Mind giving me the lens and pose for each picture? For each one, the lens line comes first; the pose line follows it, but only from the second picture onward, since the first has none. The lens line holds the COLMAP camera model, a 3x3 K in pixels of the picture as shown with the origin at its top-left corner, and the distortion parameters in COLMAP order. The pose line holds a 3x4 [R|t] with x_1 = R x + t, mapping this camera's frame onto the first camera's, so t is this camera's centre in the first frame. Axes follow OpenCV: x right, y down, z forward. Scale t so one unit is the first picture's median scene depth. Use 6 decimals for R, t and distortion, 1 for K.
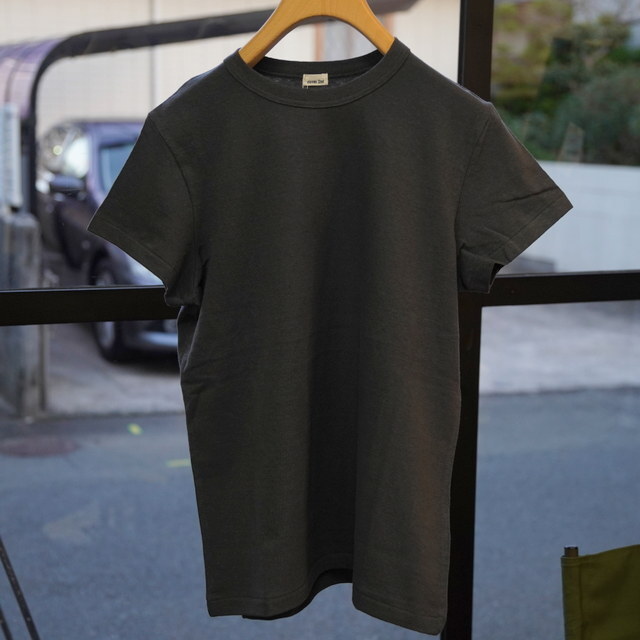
lens RADIAL K [[1401.4, 0, 320.0], [0, 1401.4, 320.0], [0, 0, 1]] dist [0.127438, 0.690850]
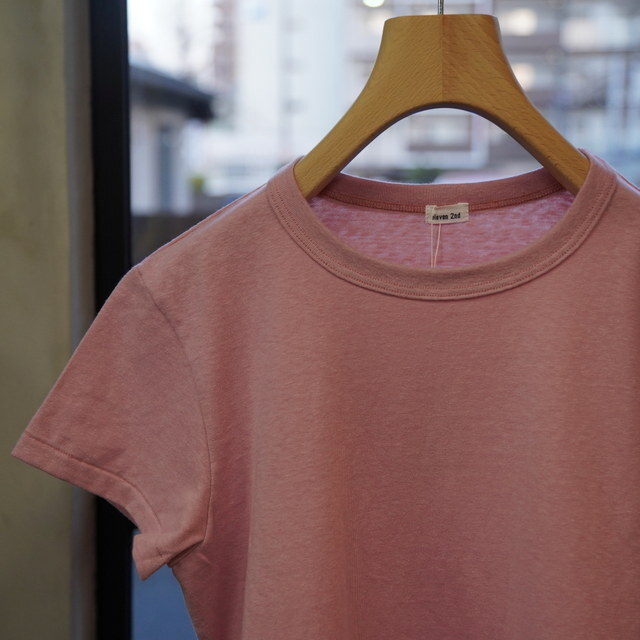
lens RADIAL K [[1401.4, 0, 320.0], [0, 1401.4, 320.0], [0, 0, 1]] dist [0.127438, 0.690850]
pose [[0.841684, 0.037957, -0.538635, 0.267326], [-0.069452, 0.996851, -0.038280, -0.100683], [0.535486, 0.069629, 0.841669, 0.484815]]
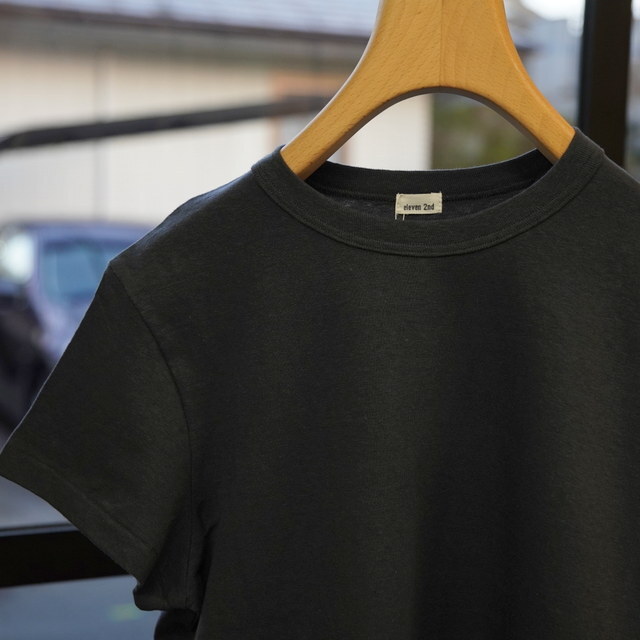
lens RADIAL K [[1401.4, 0, 320.0], [0, 1401.4, 320.0], [0, 0, 1]] dist [0.127438, 0.690850]
pose [[0.999322, 0.004369, 0.036554, -0.061098], [-0.001852, 0.997641, -0.068624, -0.088239], [-0.036768, 0.068510, 0.996973, 0.461831]]
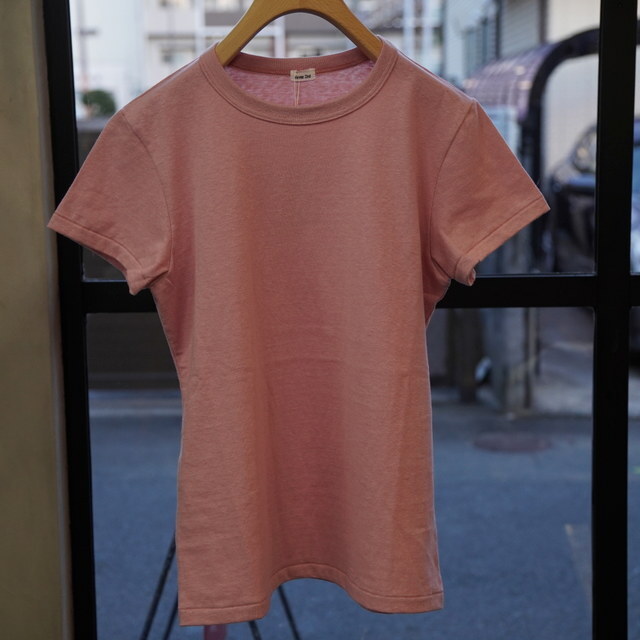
lens RADIAL K [[1401.4, 0, 320.0], [0, 1401.4, 320.0], [0, 0, 1]] dist [0.127438, 0.690850]
pose [[0.907975, 0.028658, -0.418042, 0.433601], [-0.028980, 0.999564, 0.005577, -0.001443], [0.418020, 0.007051, 0.908410, 0.091273]]
